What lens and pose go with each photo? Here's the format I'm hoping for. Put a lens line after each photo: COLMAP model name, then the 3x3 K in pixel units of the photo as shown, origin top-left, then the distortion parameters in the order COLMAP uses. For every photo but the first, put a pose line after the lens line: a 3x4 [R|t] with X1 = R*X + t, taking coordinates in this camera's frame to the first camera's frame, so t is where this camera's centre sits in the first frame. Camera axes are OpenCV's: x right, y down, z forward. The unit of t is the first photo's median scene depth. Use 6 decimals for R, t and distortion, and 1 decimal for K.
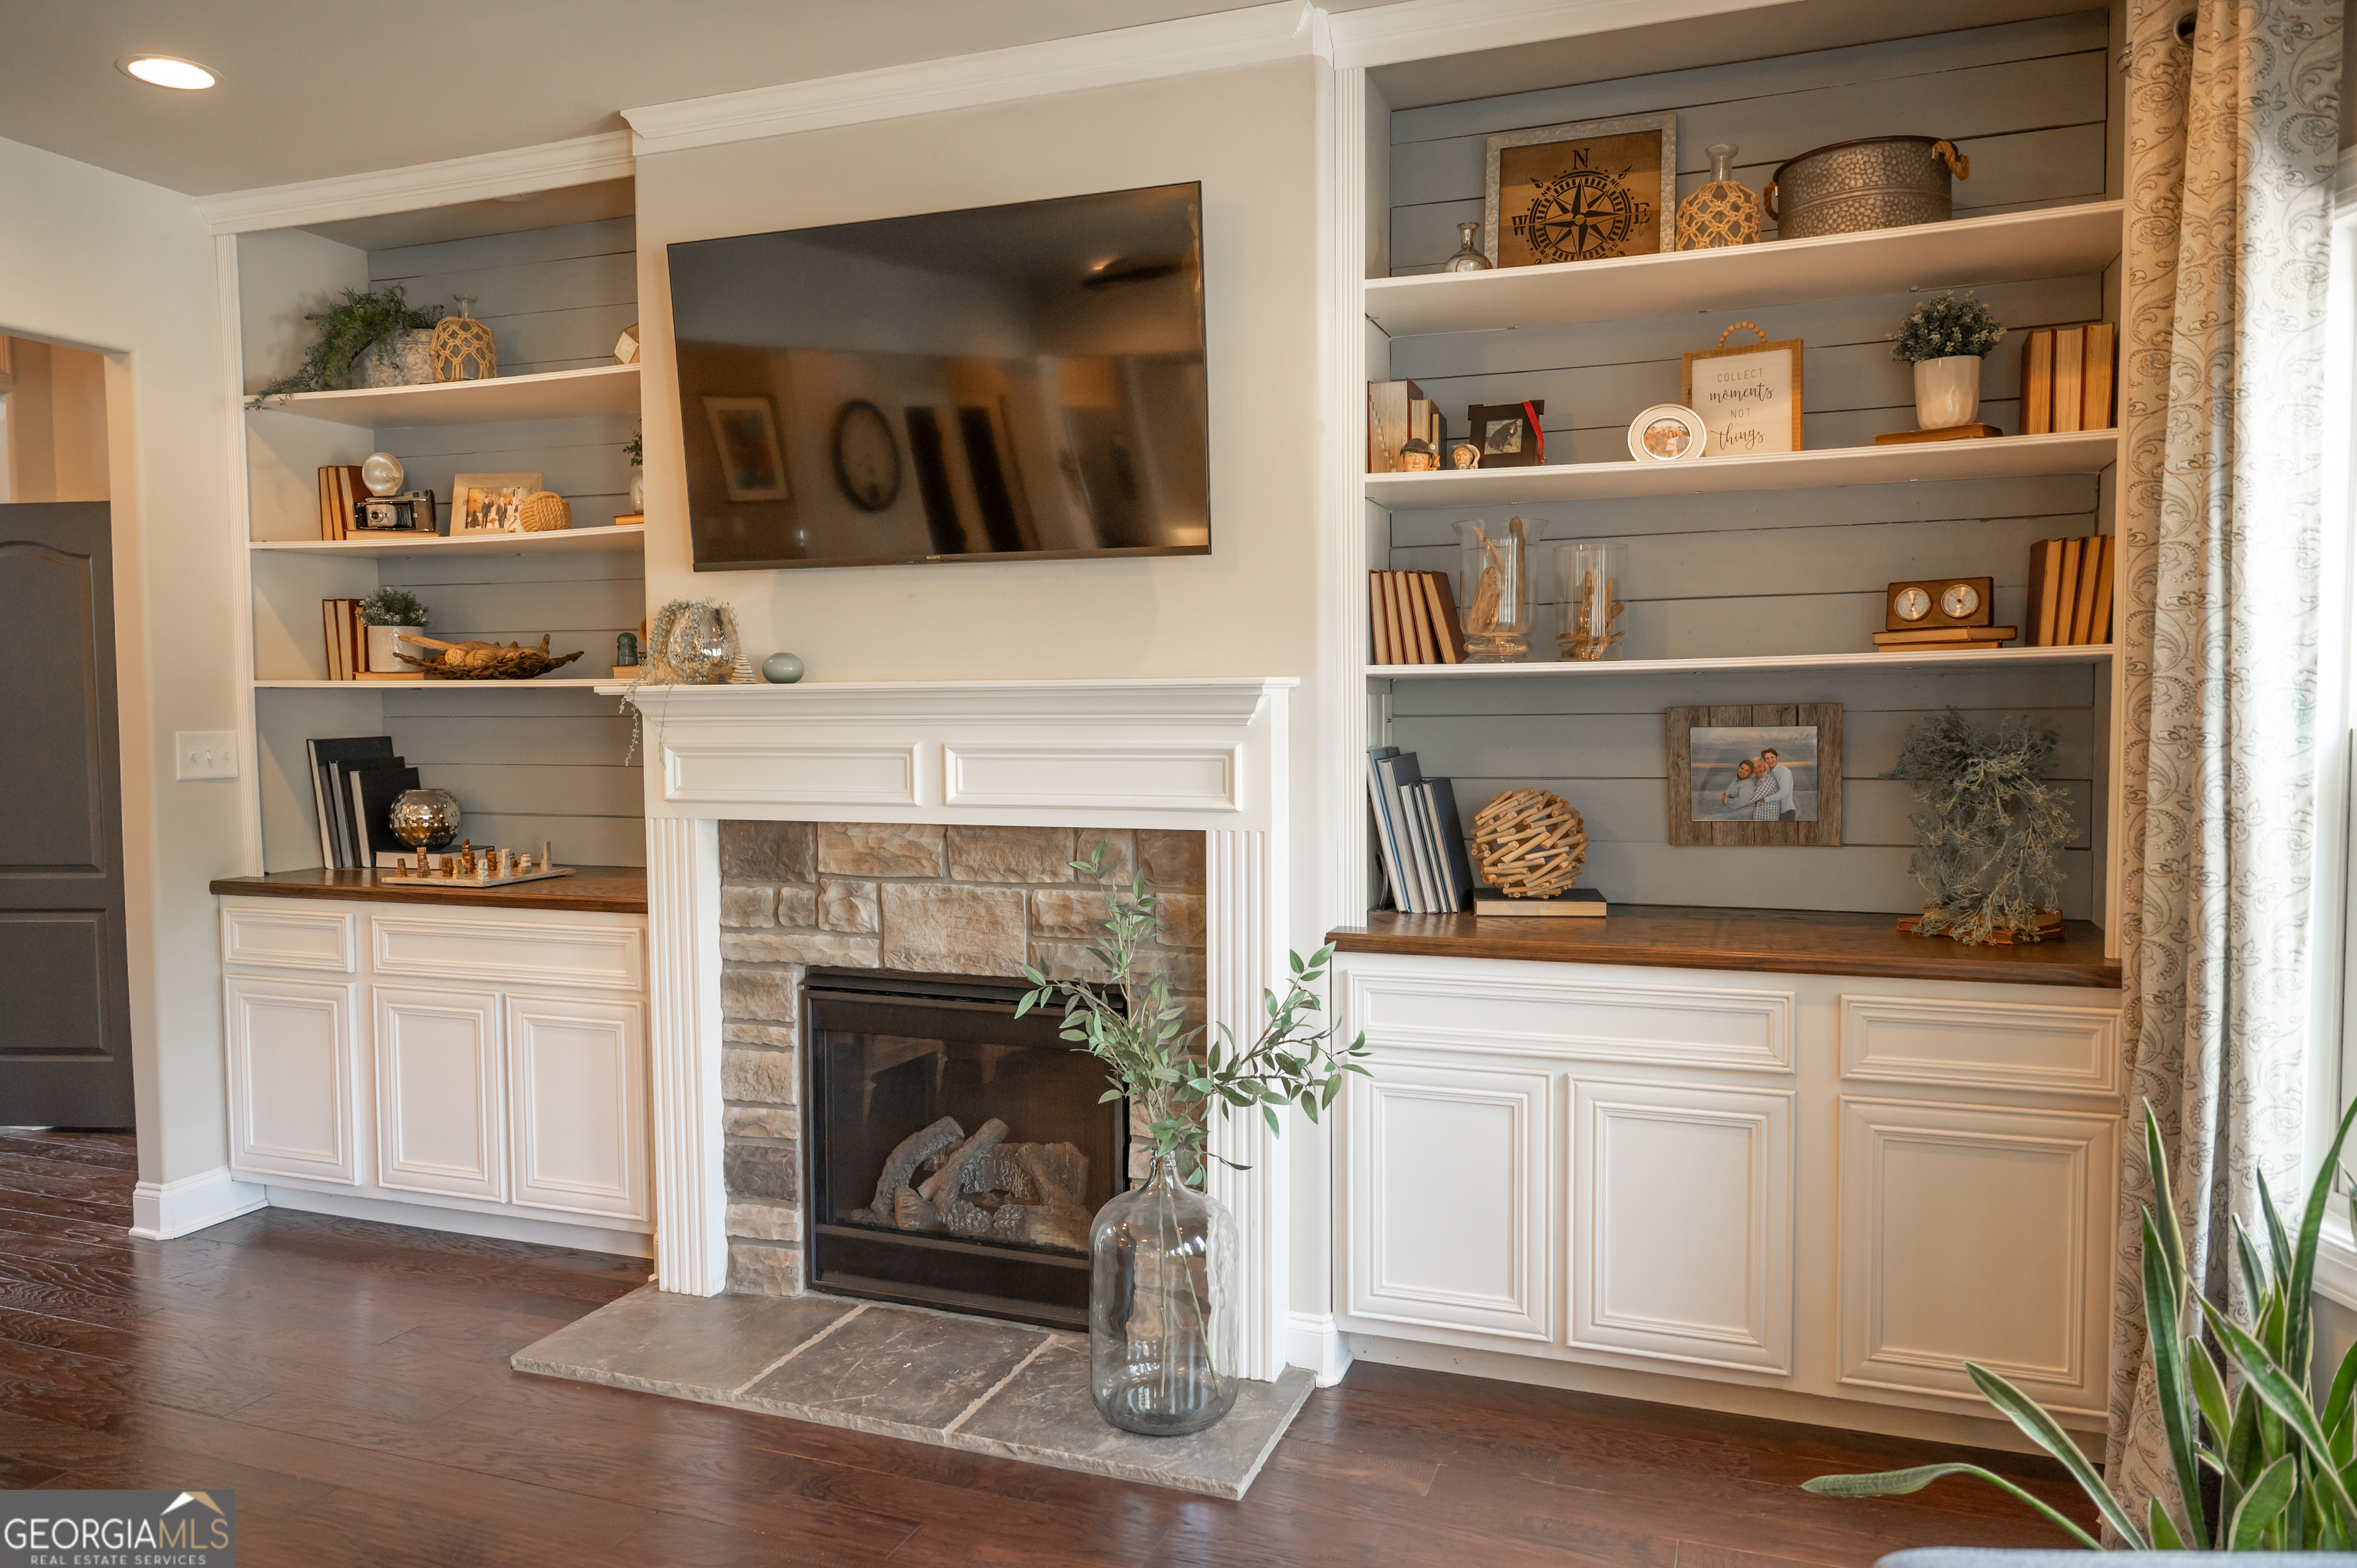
lens RADIAL K [[1598.3, 0, 1178.5], [0, 1598.3, 784.0], [0, 0, 1]] dist [0.000785, -0.007252]
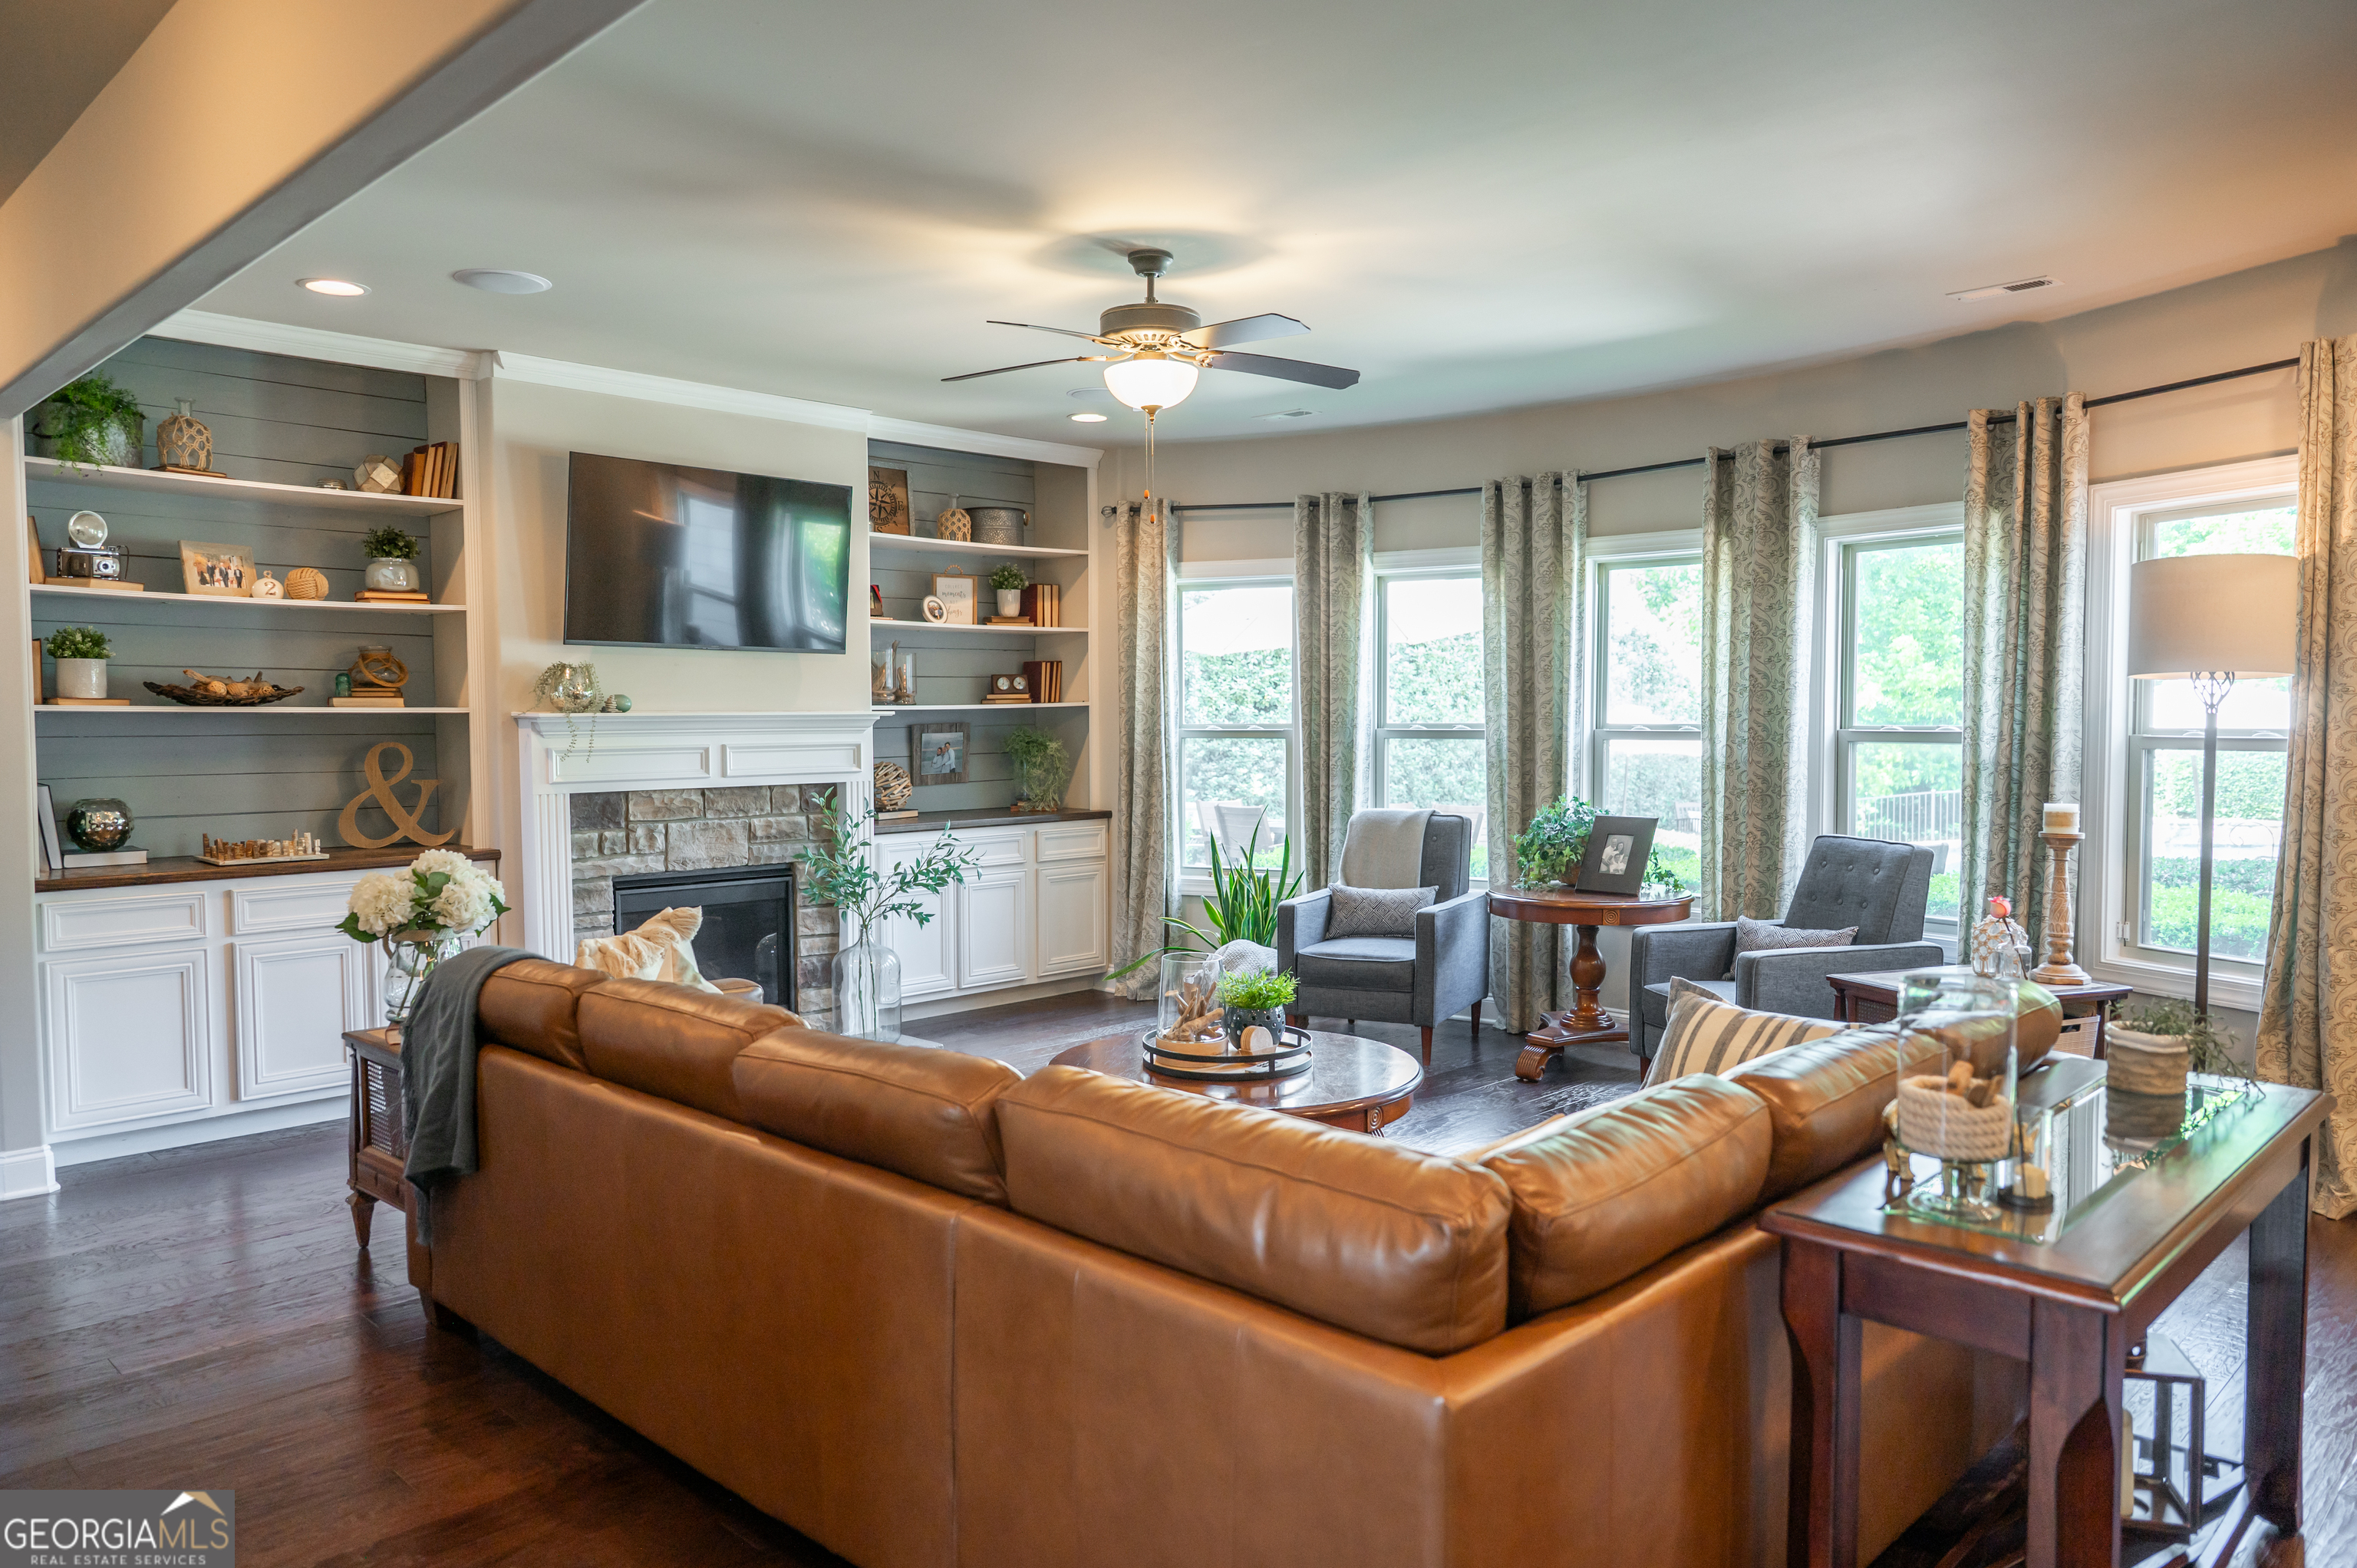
lens RADIAL K [[1598.3, 0, 1178.5], [0, 1598.3, 784.0], [0, 0, 1]] dist [0.000785, -0.007252]
pose [[0.401377, -0.034981, 0.915245, -1.600132], [0.052527, 0.998505, 0.015128, 0.021096], [-0.914405, 0.042003, 0.402615, -0.247307]]
